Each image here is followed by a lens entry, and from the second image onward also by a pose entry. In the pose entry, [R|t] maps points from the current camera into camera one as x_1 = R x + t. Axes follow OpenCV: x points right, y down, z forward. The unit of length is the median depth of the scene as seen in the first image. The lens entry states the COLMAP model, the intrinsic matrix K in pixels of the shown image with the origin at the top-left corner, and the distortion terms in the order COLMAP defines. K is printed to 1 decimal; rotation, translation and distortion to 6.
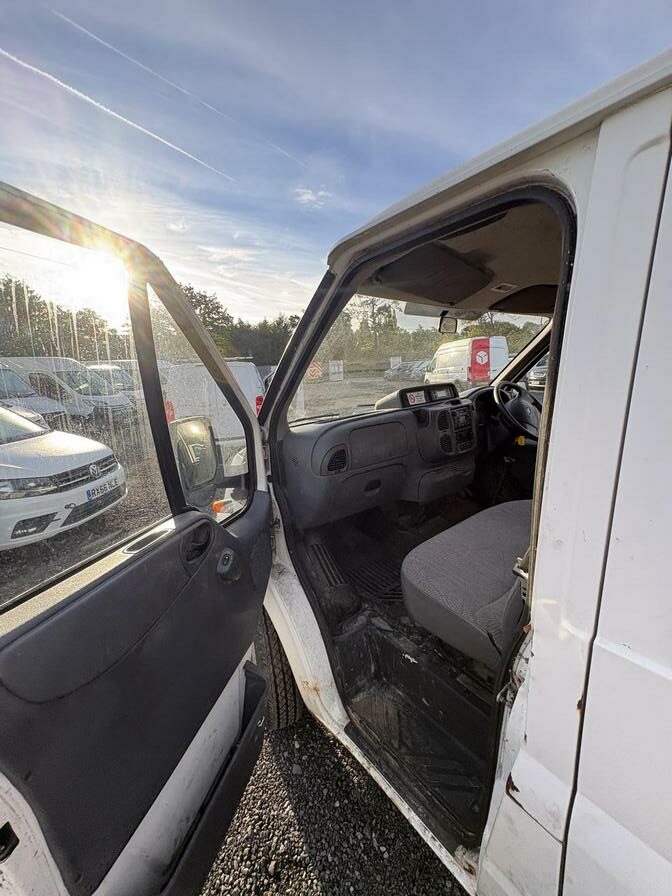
lens RADIAL K [[356.8, 0, 334.5], [0, 356.8, 446.8], [0, 0, 1]] dist [0.000527, -0.000401]
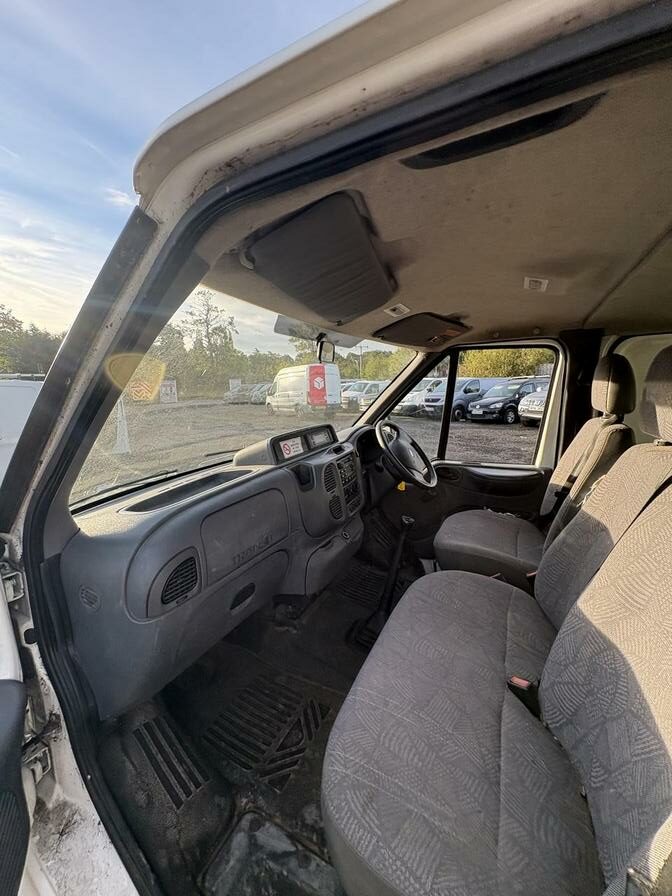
lens RADIAL K [[356.8, 0, 333.5], [0, 356.8, 448.6], [0, 0, 1]] dist [0.000527, -0.000401]
pose [[0.907145, -0.045073, 0.418397, 0.001606], [0.068078, 0.996869, -0.040213, -0.099755], [-0.415275, 0.064962, 0.907374, 0.305038]]
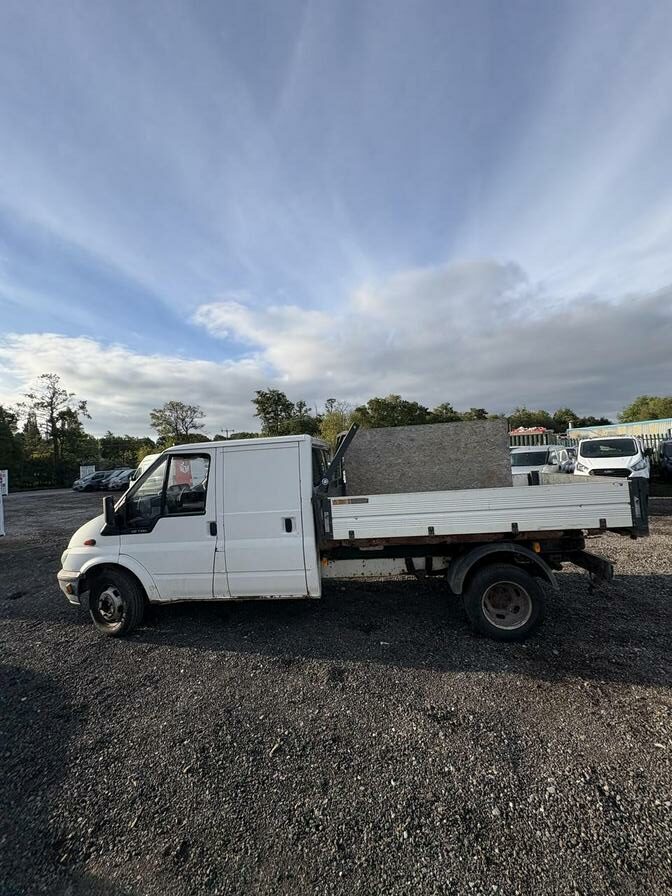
lens RADIAL K [[356.8, 0, 333.4], [0, 356.8, 446.6], [0, 0, 1]] dist [0.000527, -0.000401]
pose [[0.704728, 0.036383, 0.708544, -0.560767], [0.173140, 0.959670, -0.221486, 0.205672], [-0.688027, 0.278765, 0.670007, -1.031982]]
